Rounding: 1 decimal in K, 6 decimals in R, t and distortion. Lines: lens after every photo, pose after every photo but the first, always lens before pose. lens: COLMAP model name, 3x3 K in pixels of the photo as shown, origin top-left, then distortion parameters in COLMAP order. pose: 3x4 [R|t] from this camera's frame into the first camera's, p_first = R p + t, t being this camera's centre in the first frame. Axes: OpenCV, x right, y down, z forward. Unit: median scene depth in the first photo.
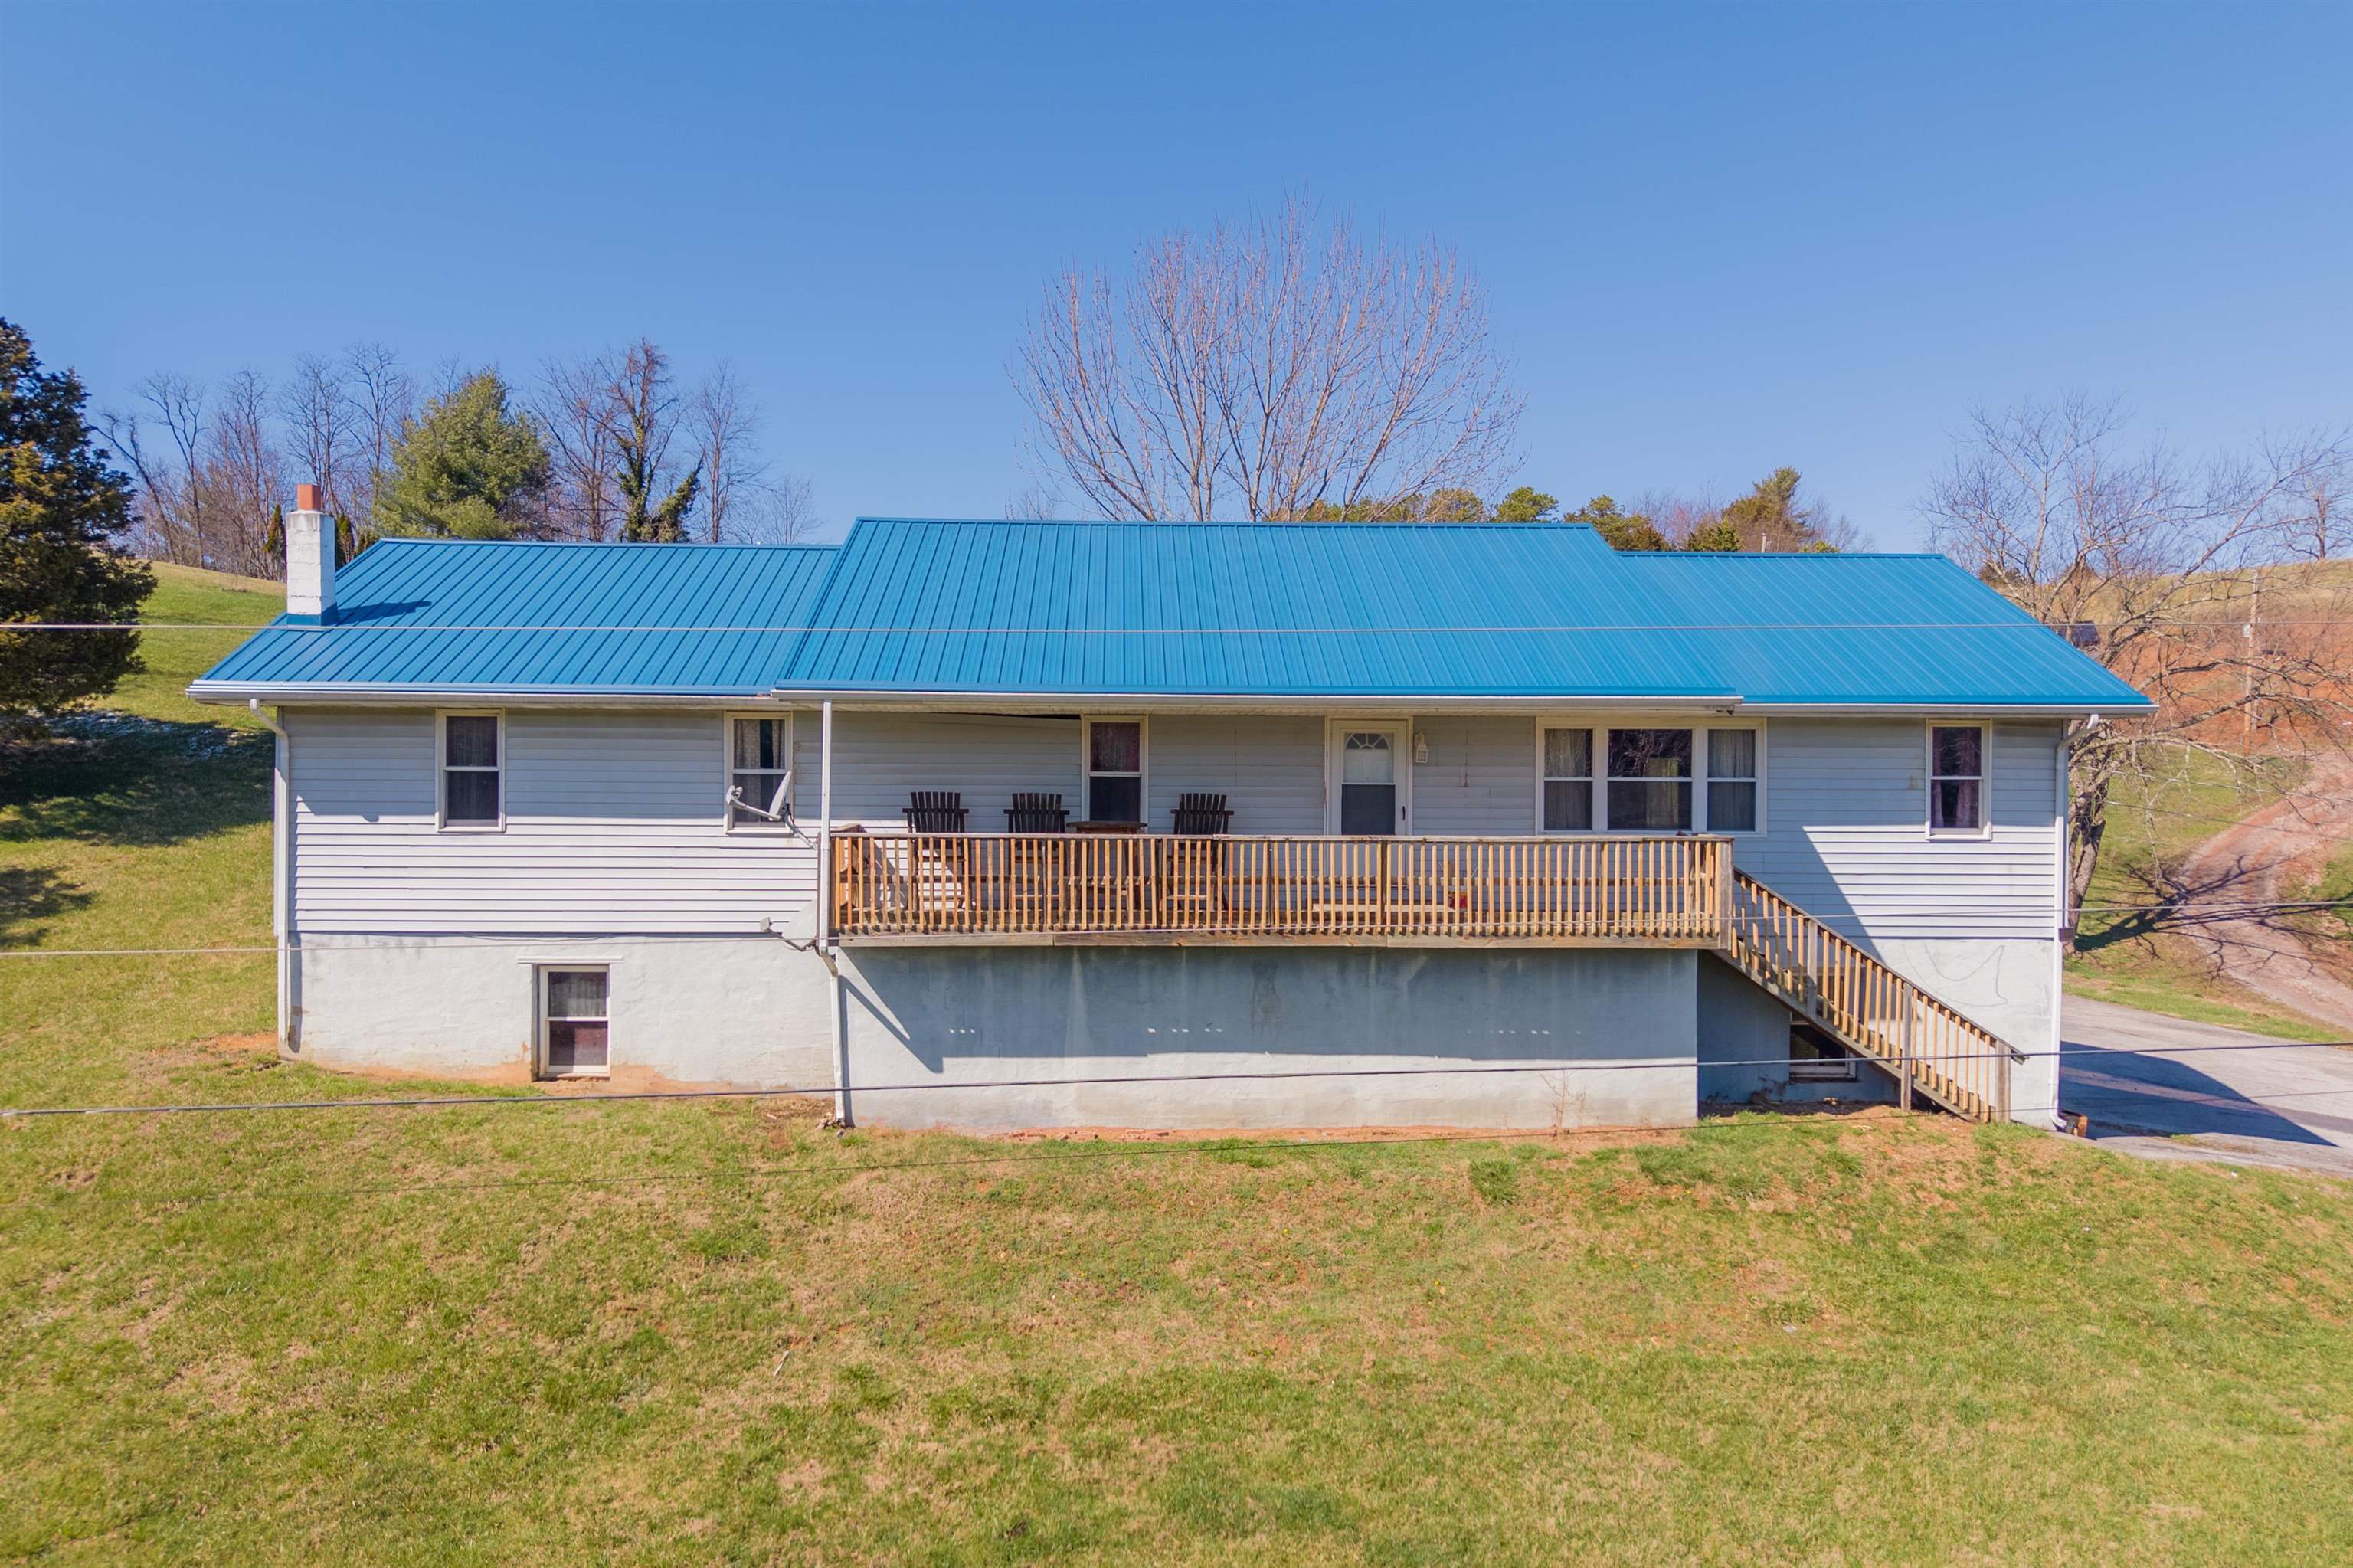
lens RADIAL K [[1670.2, 0, 1170.2], [0, 1670.2, 807.5], [0, 0, 1]] dist [0.023443, -0.027628]
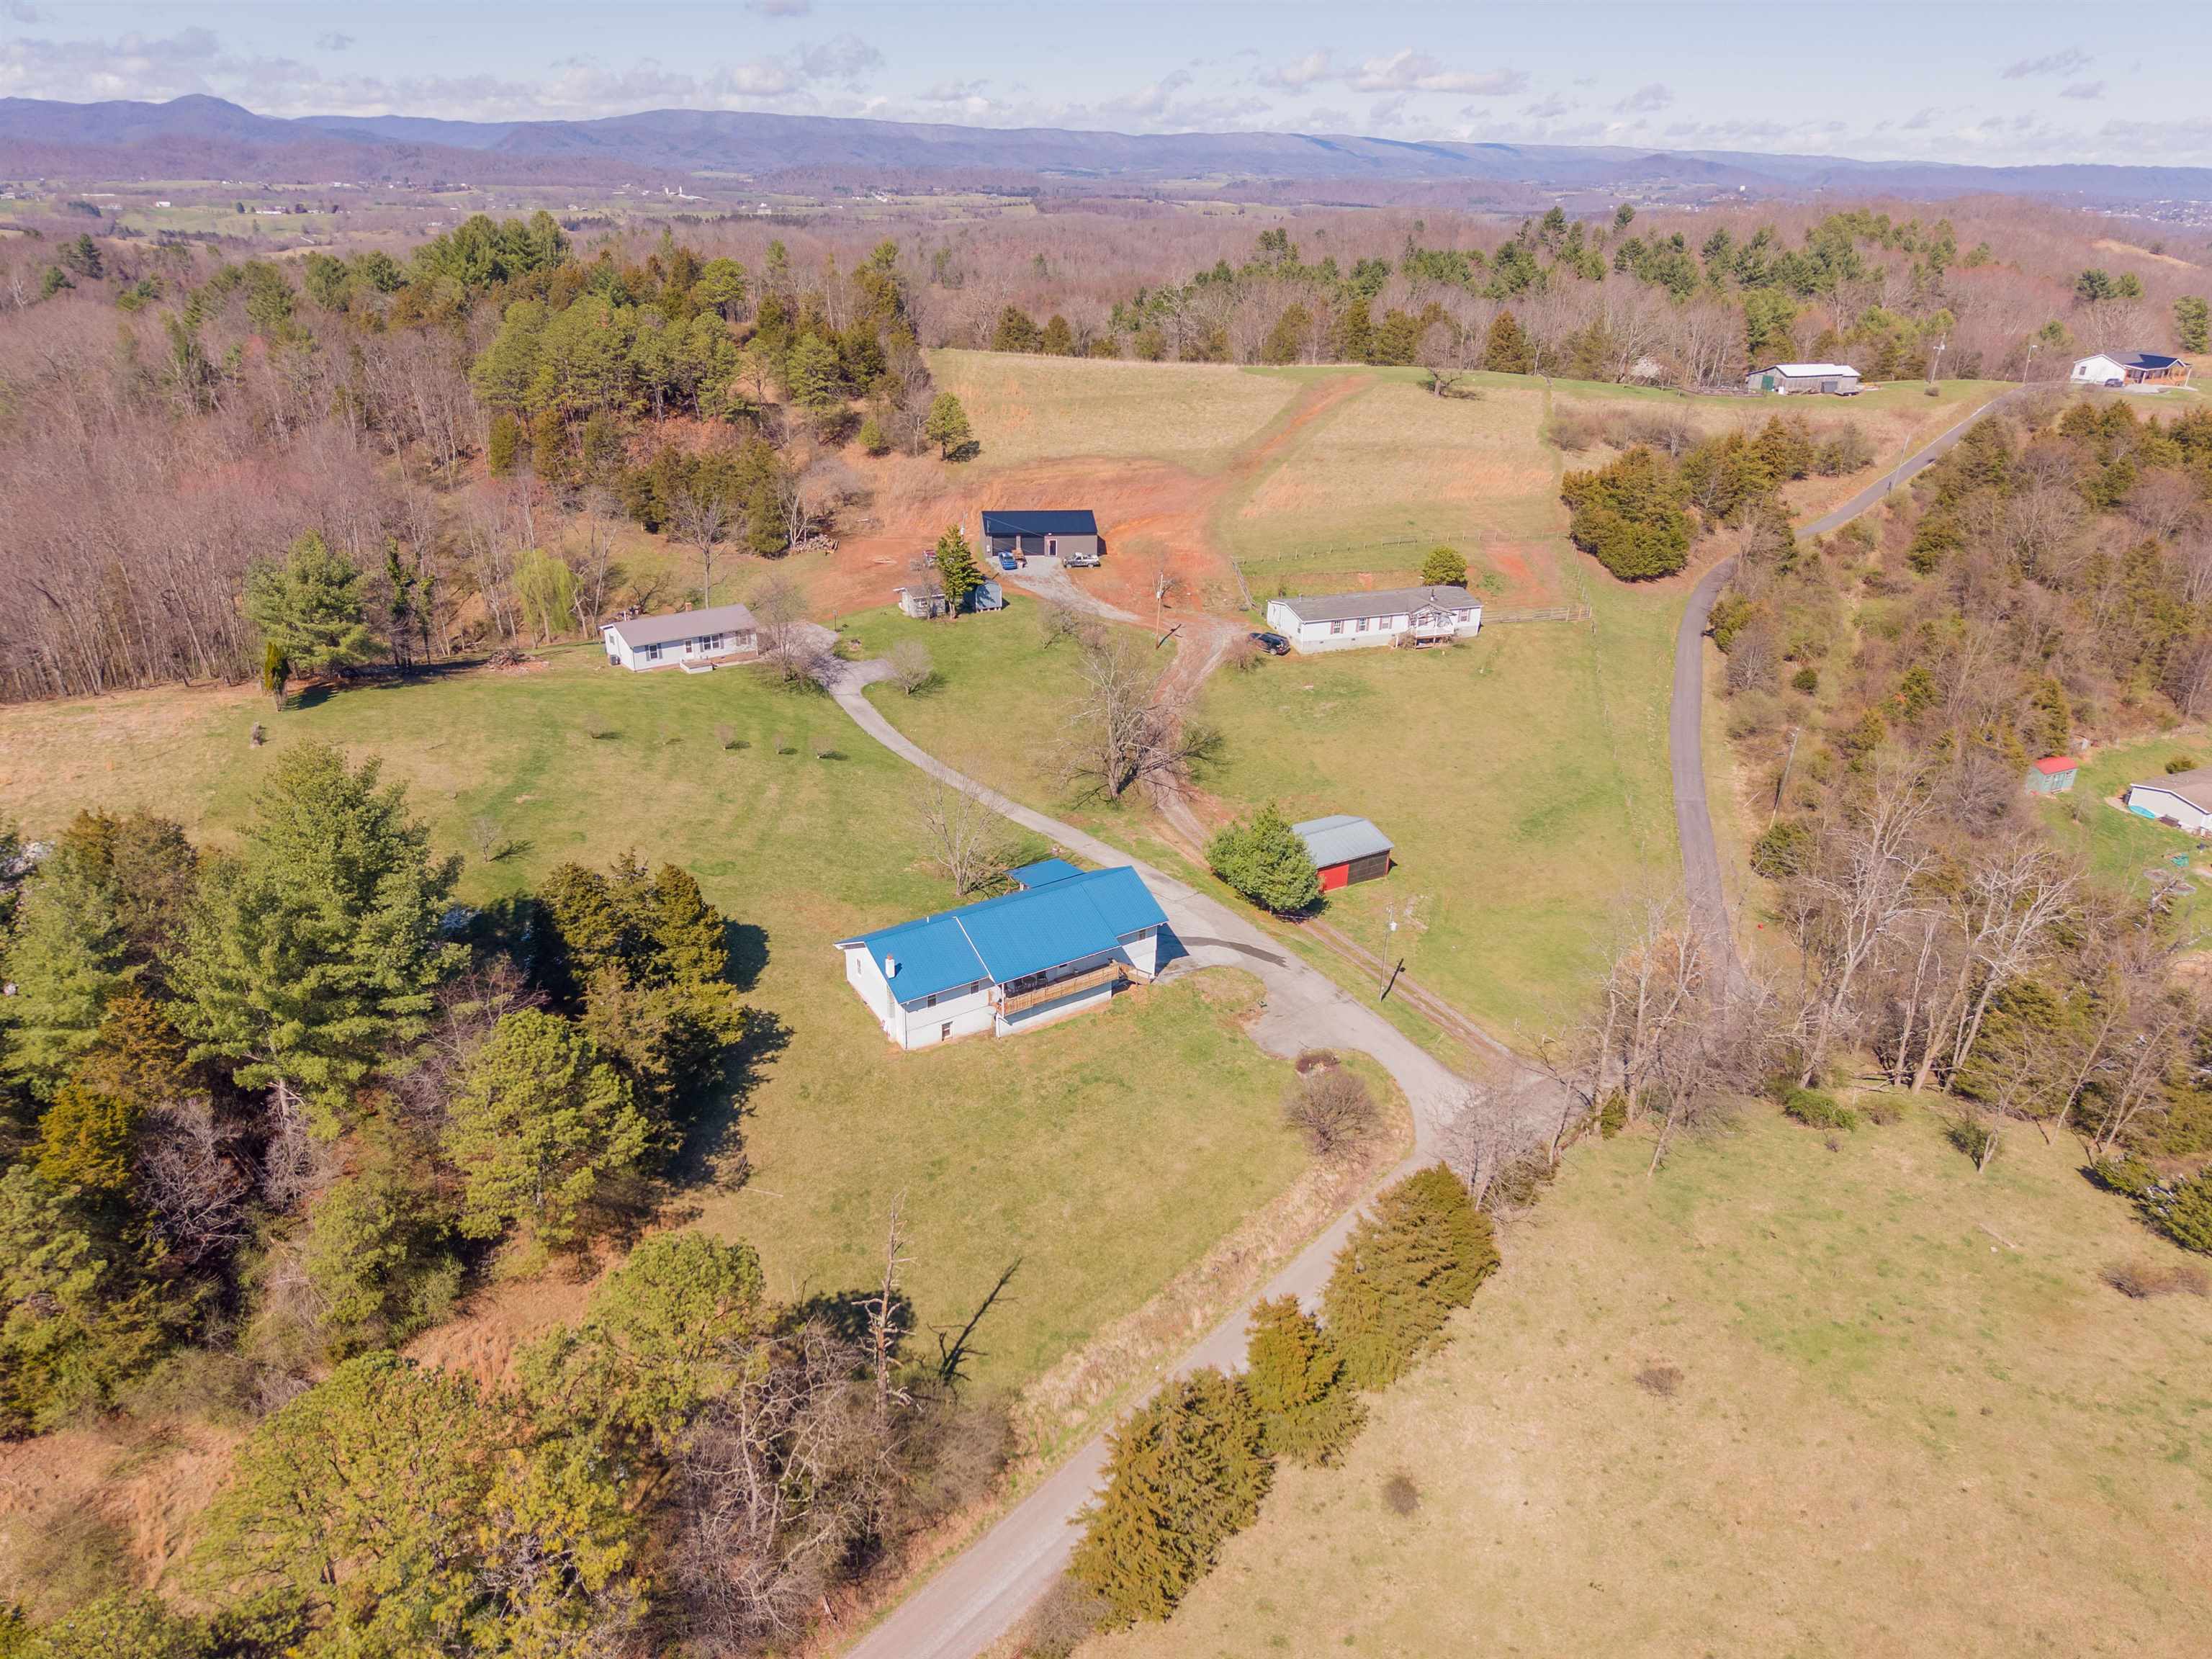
lens RADIAL K [[1481.2, 0, 1105.9], [0, 1481.2, 821.6], [0, 0, 1]] dist [0.027752, -0.024158]
pose [[0.843831, -0.206465, 0.495299, -2.356734], [-0.016842, 0.912372, 0.409015, -2.736611], [-0.536344, -0.353481, 0.766411, -3.090548]]
